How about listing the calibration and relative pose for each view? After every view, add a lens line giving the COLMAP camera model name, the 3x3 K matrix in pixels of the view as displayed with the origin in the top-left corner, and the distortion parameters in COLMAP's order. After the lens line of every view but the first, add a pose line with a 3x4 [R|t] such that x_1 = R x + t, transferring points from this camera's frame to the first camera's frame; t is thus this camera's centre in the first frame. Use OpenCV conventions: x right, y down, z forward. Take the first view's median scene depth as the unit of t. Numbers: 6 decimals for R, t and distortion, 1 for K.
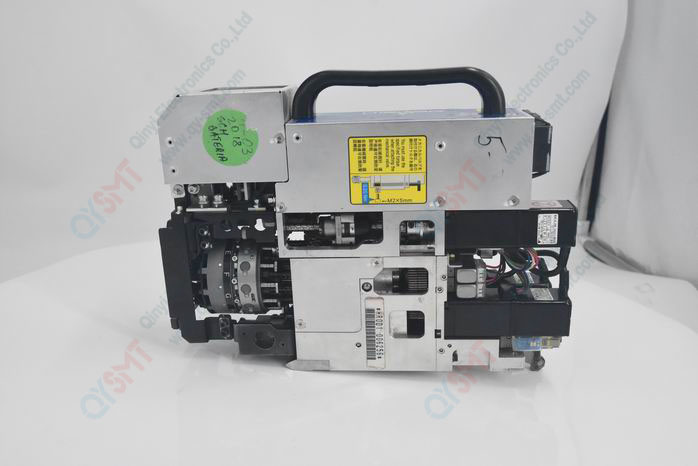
lens RADIAL K [[644.5, 0, 346.7], [0, 644.5, 231.0], [0, 0, 1]] dist [0.078927, 0.000000]
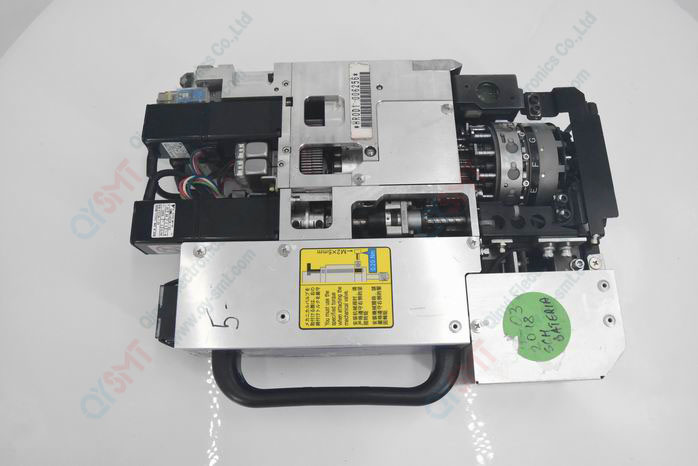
lens RADIAL K [[525.4, 0, 343.5], [0, 525.4, 233.4], [0, 0, 1]] dist [-0.065582, -0.006367]
pose [[-0.993968, 0.012157, 0.108996, -0.007916], [-0.011282, -0.999899, 0.008633, -0.027826], [0.109090, 0.007351, 0.994005, 0.303843]]
